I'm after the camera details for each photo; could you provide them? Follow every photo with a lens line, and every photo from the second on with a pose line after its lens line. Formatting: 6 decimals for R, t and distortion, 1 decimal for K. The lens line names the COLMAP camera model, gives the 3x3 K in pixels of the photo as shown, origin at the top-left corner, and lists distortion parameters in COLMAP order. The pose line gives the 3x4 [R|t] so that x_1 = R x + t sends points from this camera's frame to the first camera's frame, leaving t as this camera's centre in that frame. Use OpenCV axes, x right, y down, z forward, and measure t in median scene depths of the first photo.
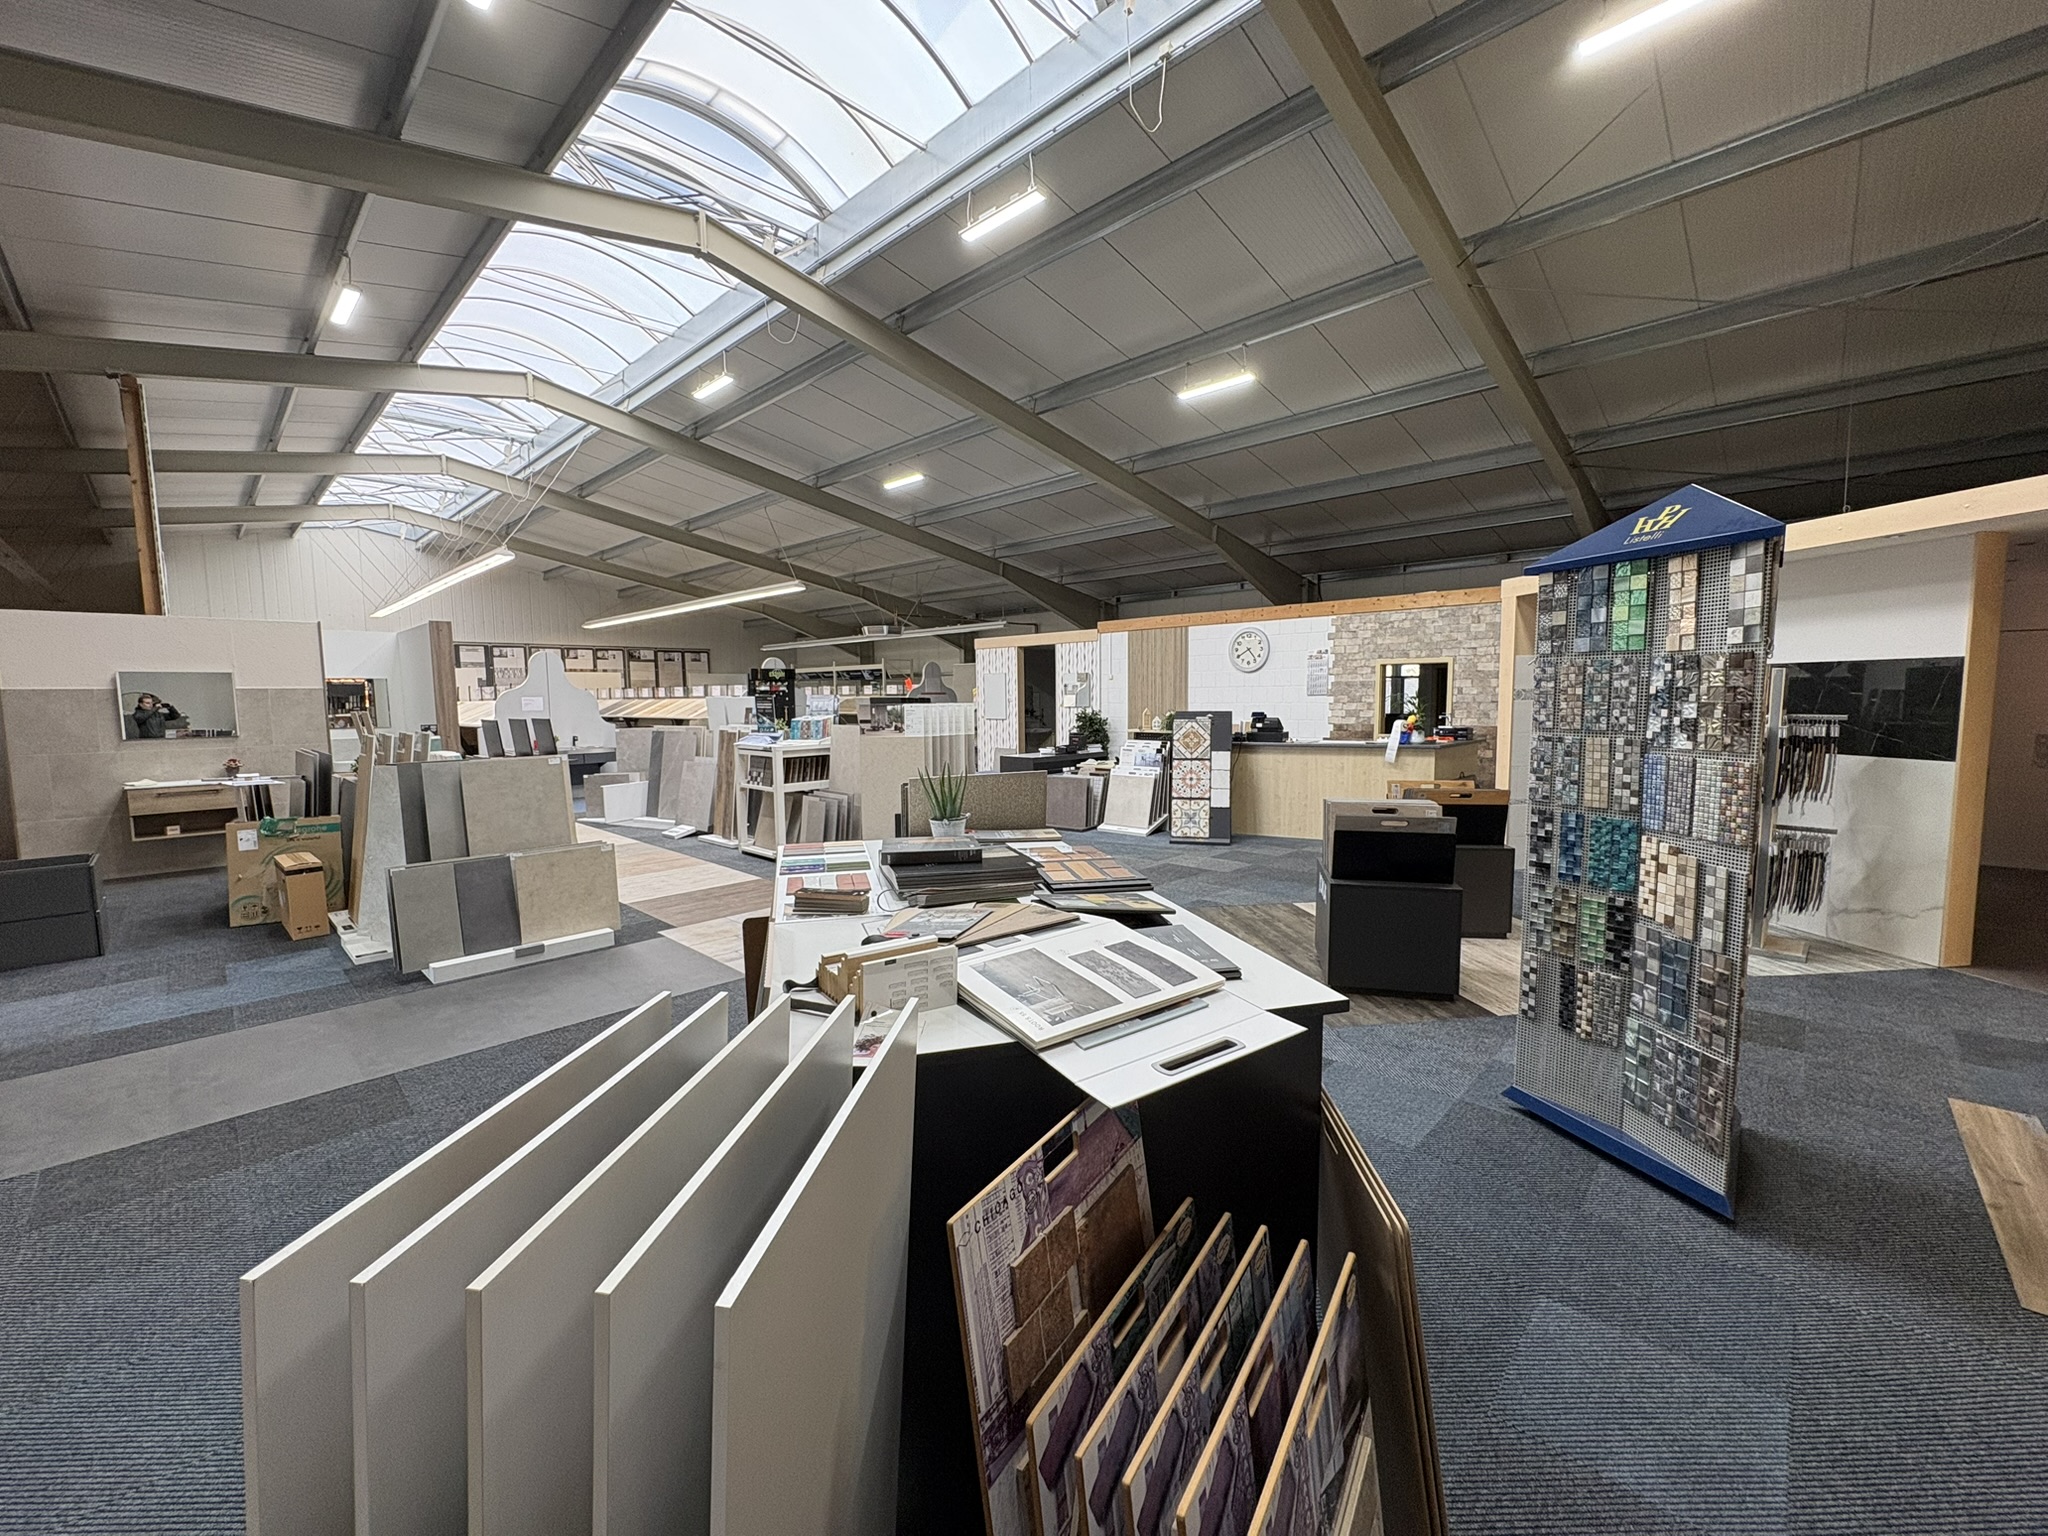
lens RADIAL K [[816.9, 0, 1016.9], [0, 816.9, 774.1], [0, 0, 1]] dist [-0.001278, 0.000505]
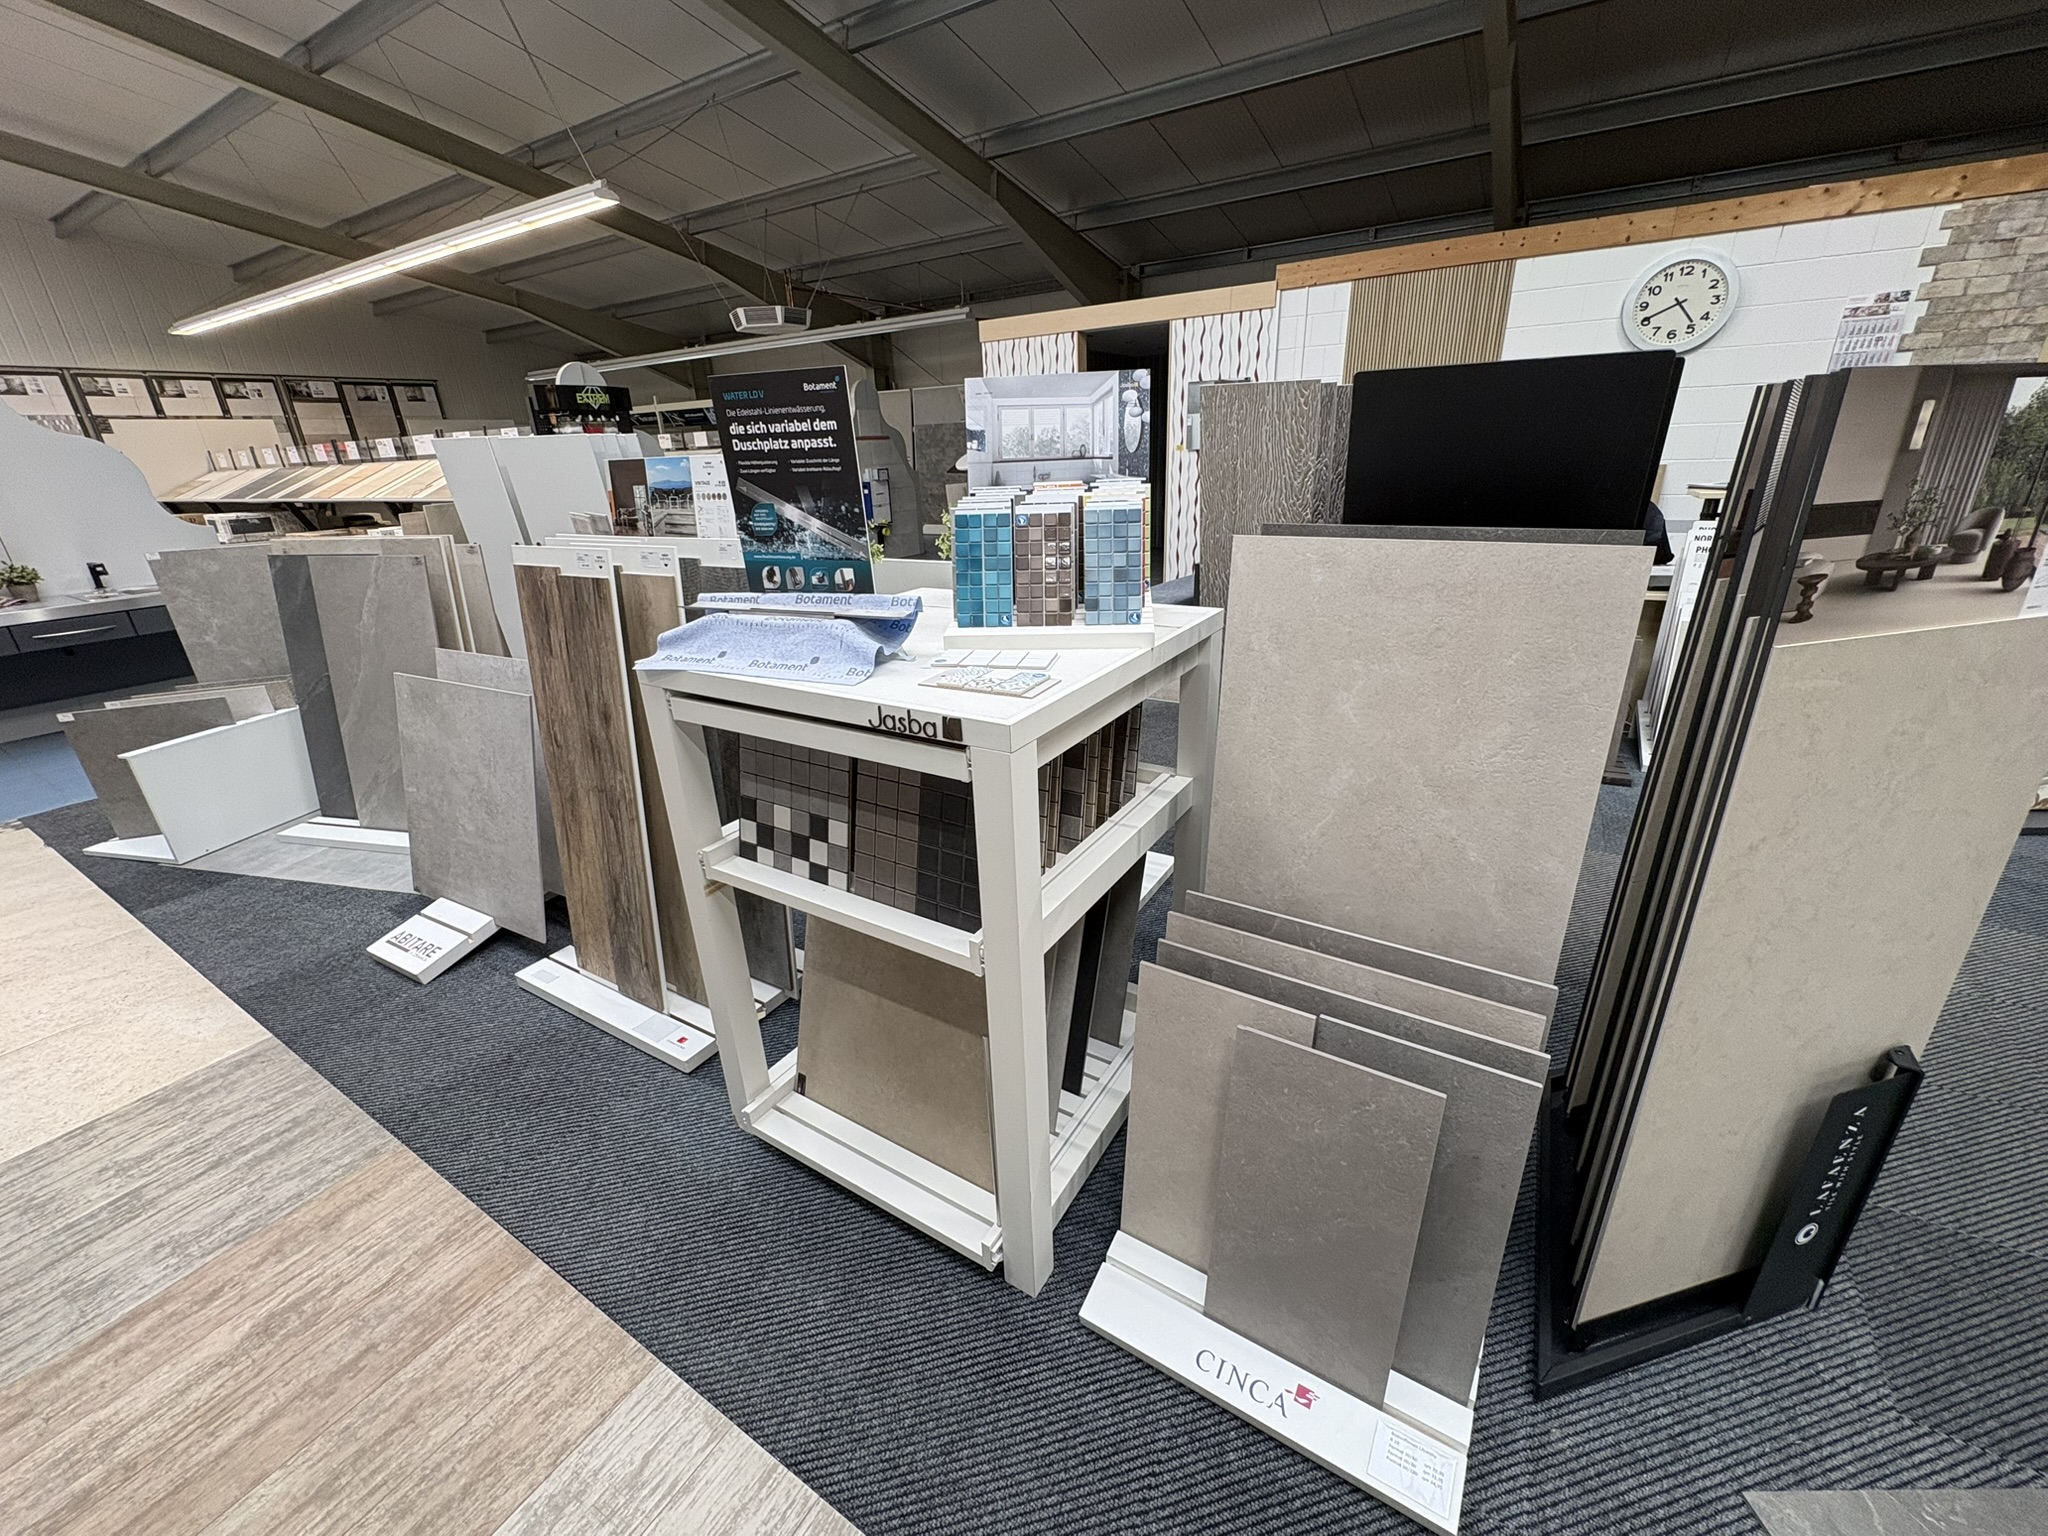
lens RADIAL K [[816.9, 0, 1022.6], [0, 816.9, 764.7], [0, 0, 1]] dist [-0.001278, 0.000505]
pose [[0.975805, -0.104397, 0.192107, -0.161513], [0.049047, 0.960769, 0.272978, -0.032930], [-0.213069, -0.256951, 0.942644, 0.433144]]
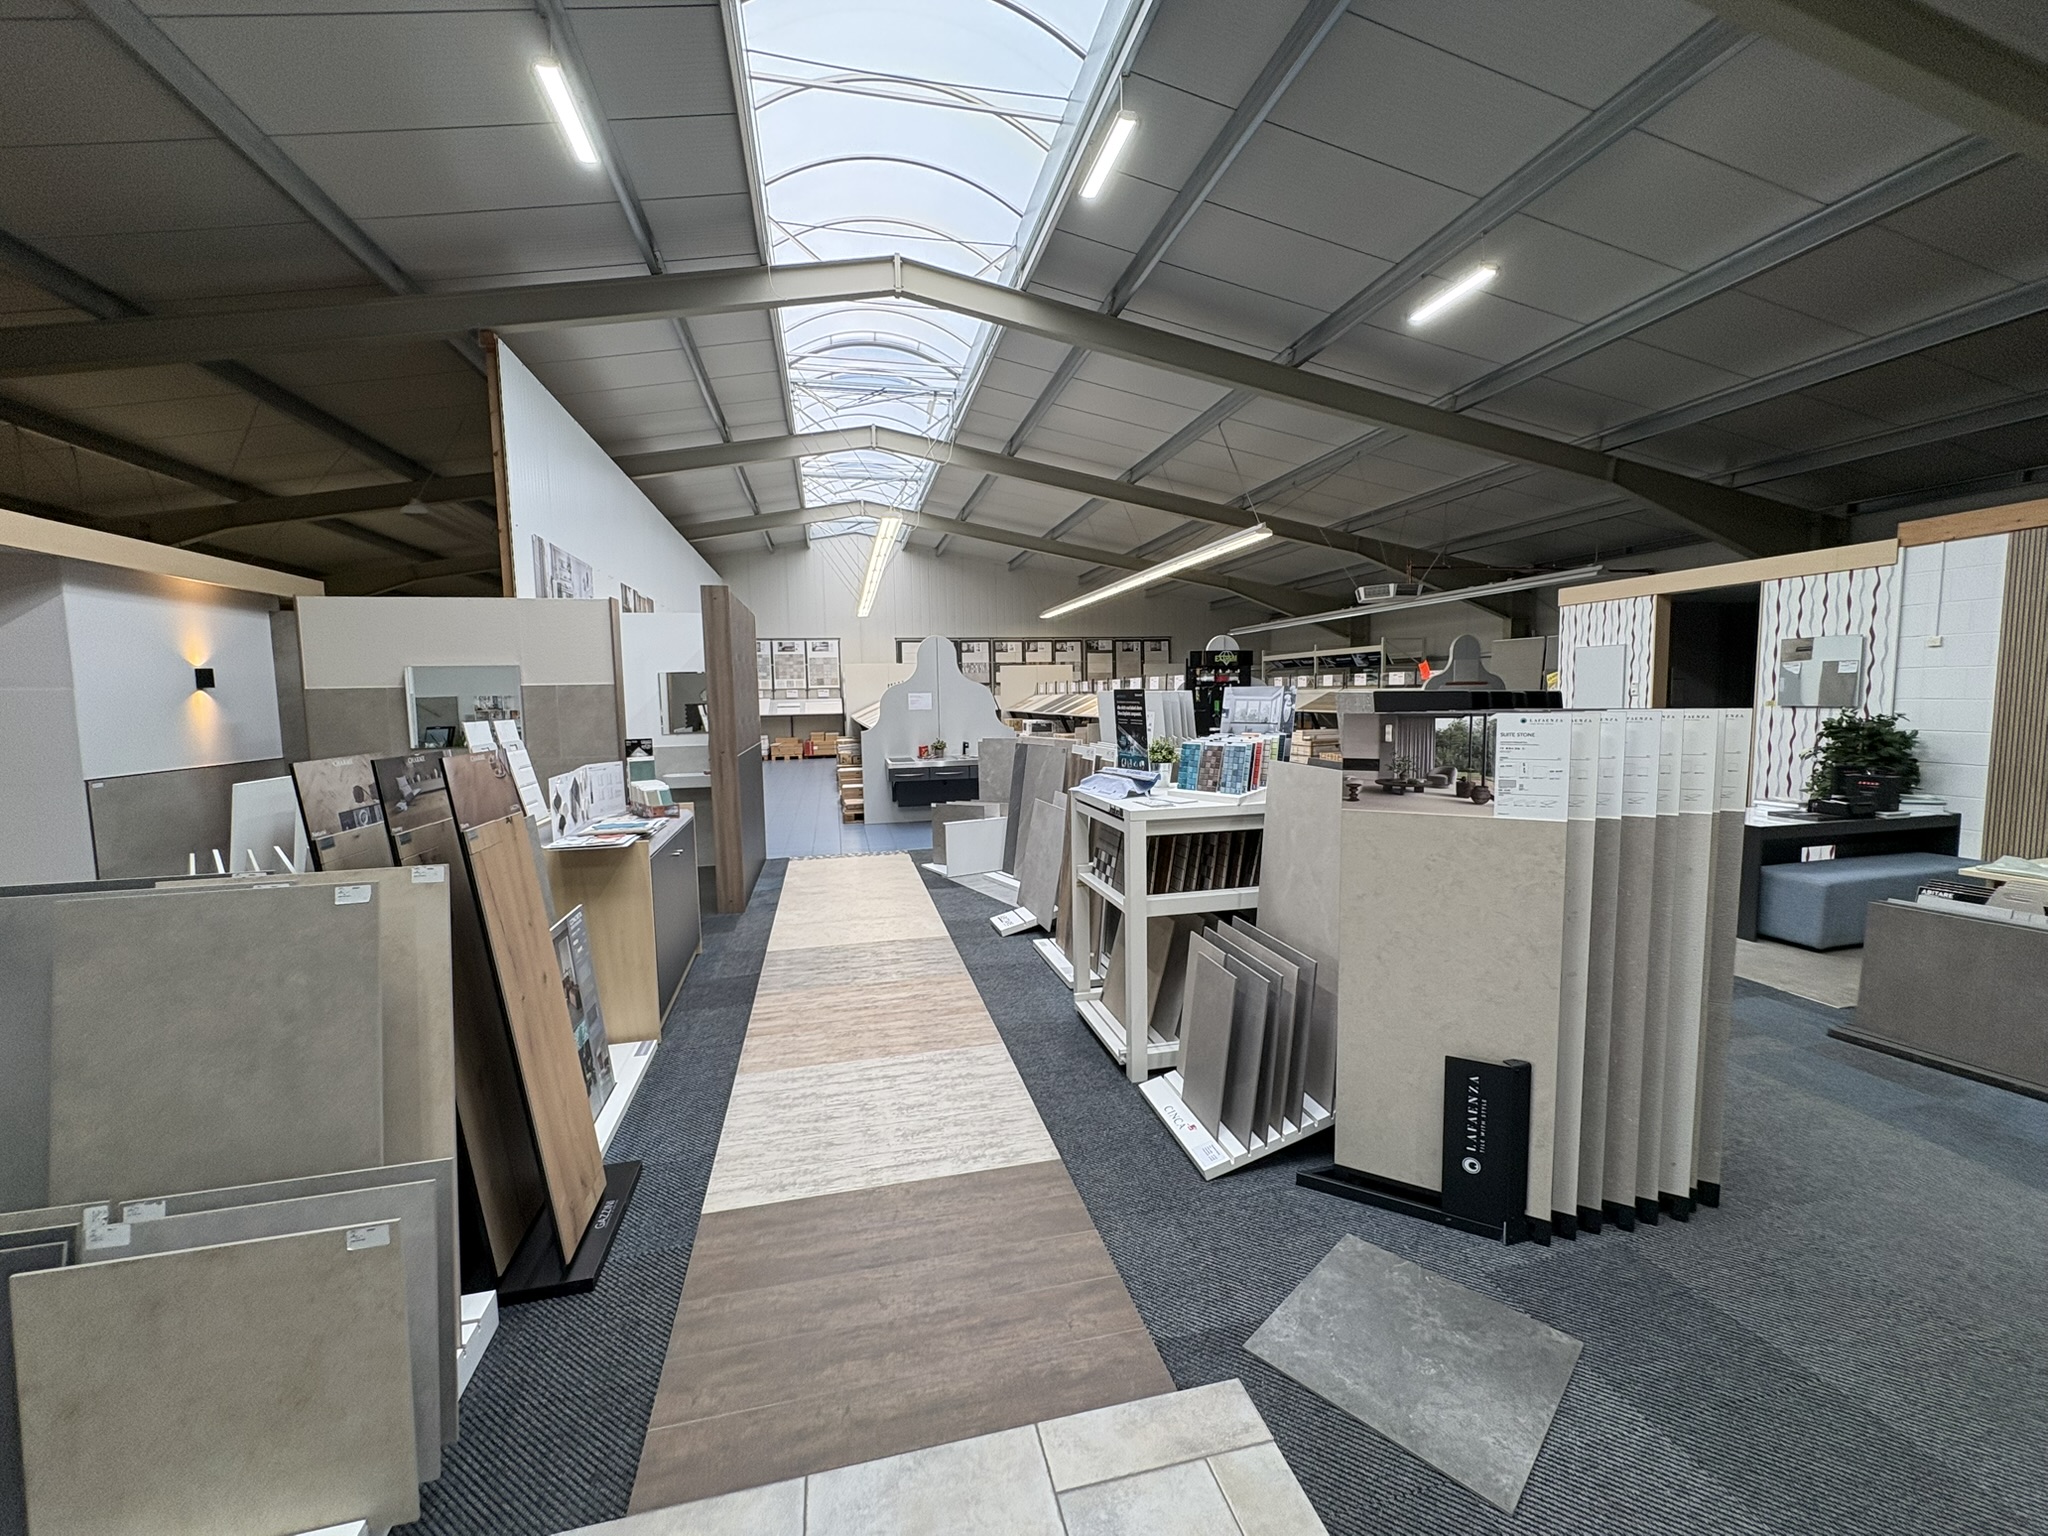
lens RADIAL K [[816.9, 0, 1024.6], [0, 816.9, 766.3], [0, 0, 1]] dist [-0.001278, 0.000505]
pose [[0.844710, 0.042266, -0.533553, -0.059311], [-0.042521, 0.999026, 0.011820, -0.029635], [0.533533, 0.012703, 0.845684, 0.308640]]
